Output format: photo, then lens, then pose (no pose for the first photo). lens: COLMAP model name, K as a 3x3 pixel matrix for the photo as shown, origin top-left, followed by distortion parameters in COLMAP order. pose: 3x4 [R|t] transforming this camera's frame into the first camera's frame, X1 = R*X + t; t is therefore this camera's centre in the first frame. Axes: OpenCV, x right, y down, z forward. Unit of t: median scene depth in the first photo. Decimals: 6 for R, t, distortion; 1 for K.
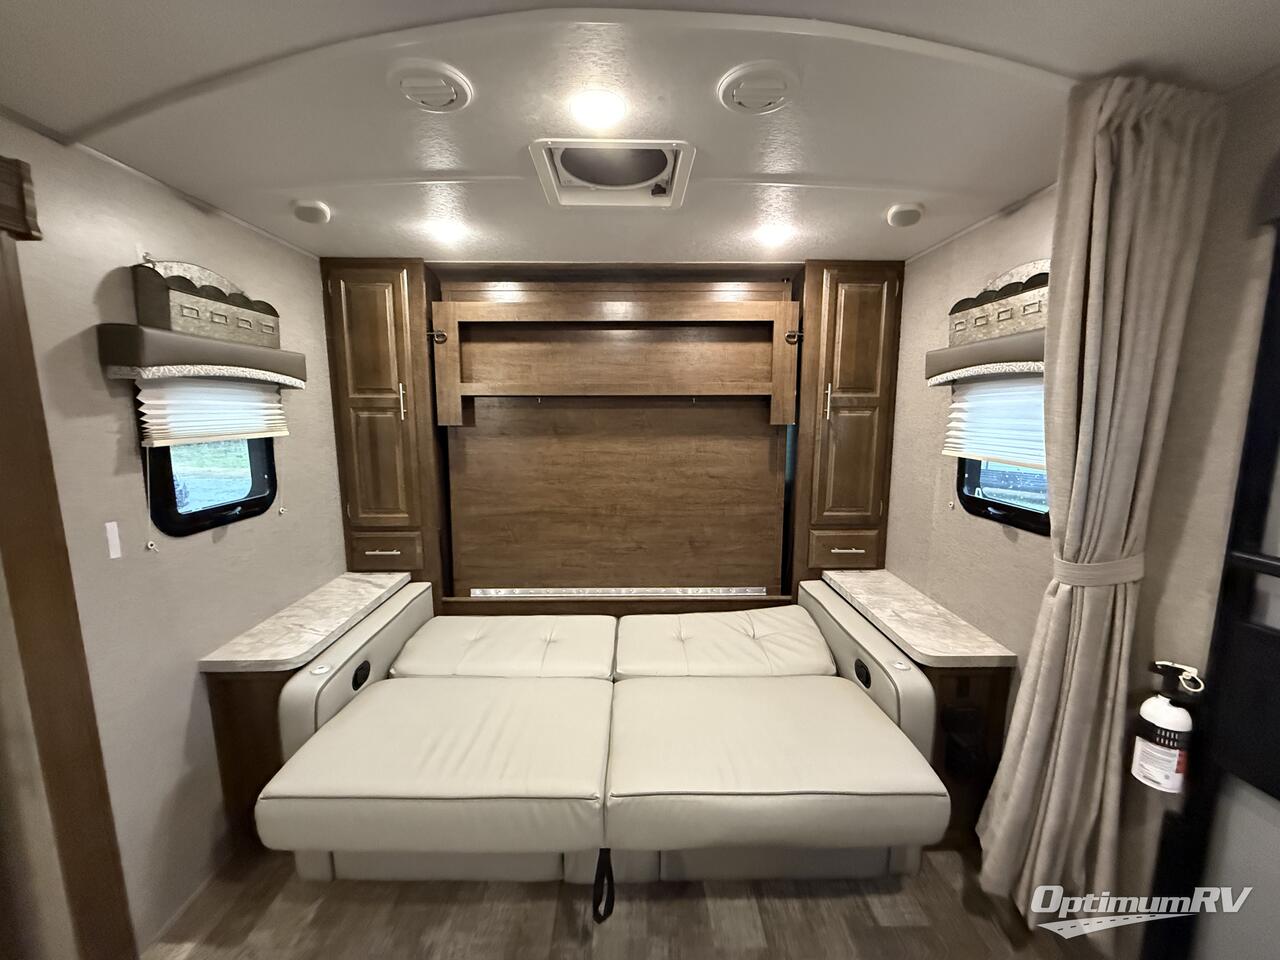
lens RADIAL K [[510.0, 0, 636.4], [0, 510.0, 480.2], [0, 0, 1]] dist [-0.001778, 0.000440]
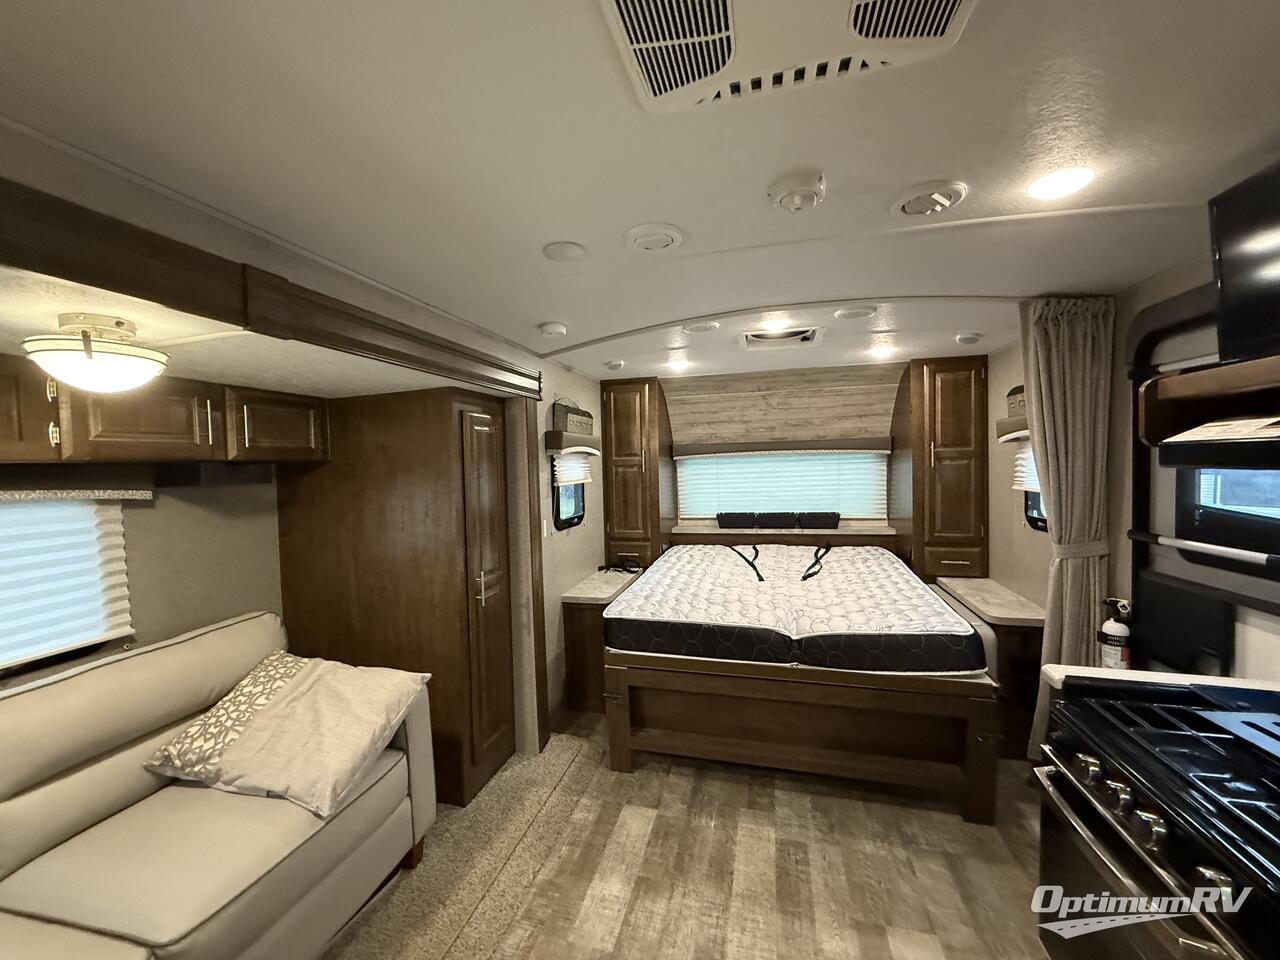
lens RADIAL K [[510.0, 0, 633.2], [0, 510.0, 481.1], [0, 0, 1]] dist [-0.001778, 0.000440]
pose [[0.960803, -0.012506, -0.276951, -0.045838], [-0.015571, 0.994971, -0.098950, 0.102940], [0.276795, 0.099384, 0.955776, -0.811751]]
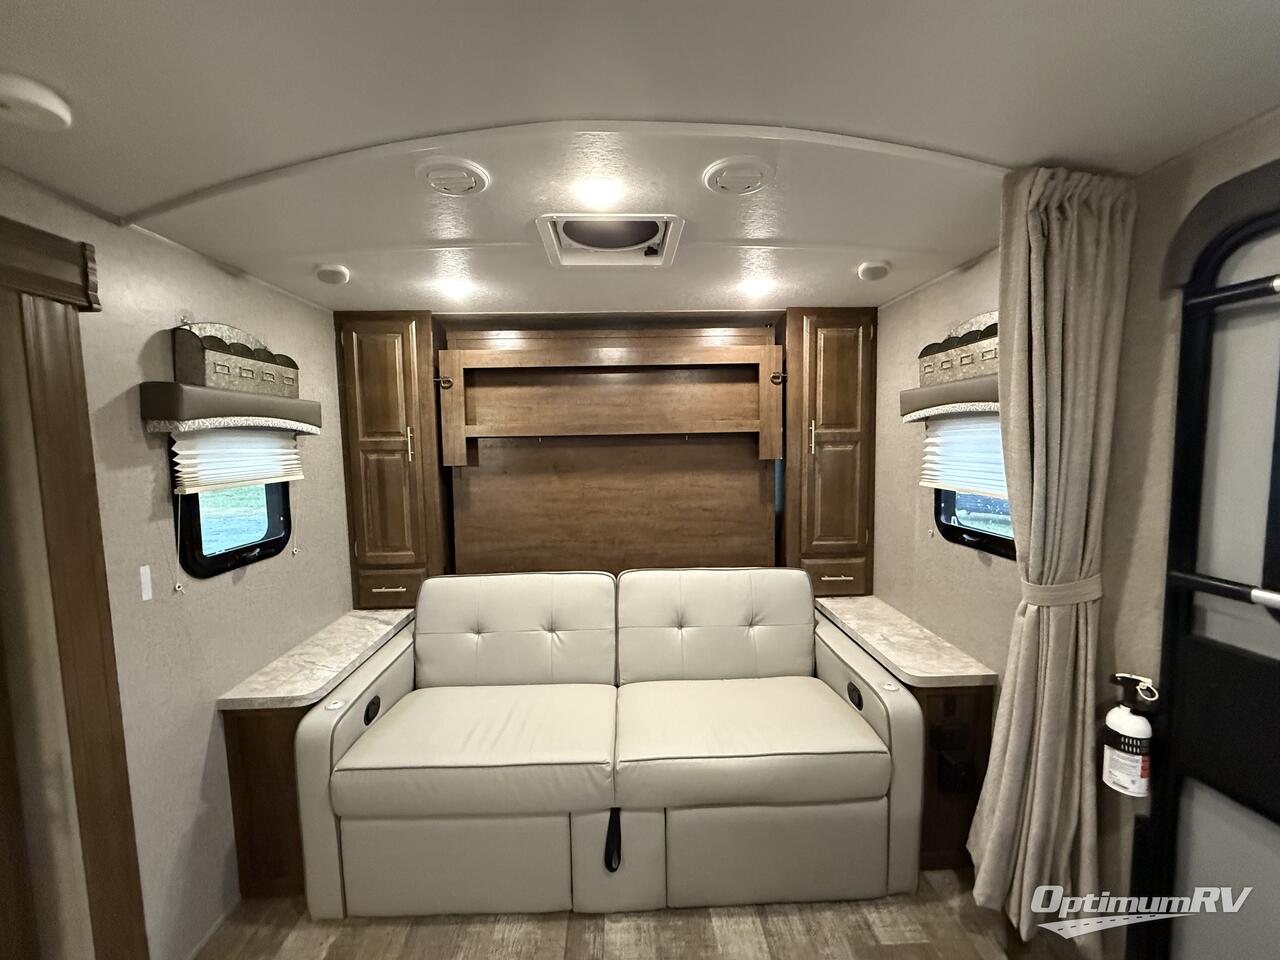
lens RADIAL K [[510.0, 0, 636.1], [0, 510.0, 480.4], [0, 0, 1]] dist [-0.001778, 0.000440]
pose [[0.999696, -0.018309, 0.016497, -0.016214], [0.019282, 0.997958, -0.060895, -0.008972], [-0.015348, 0.061195, 0.998008, -0.071317]]
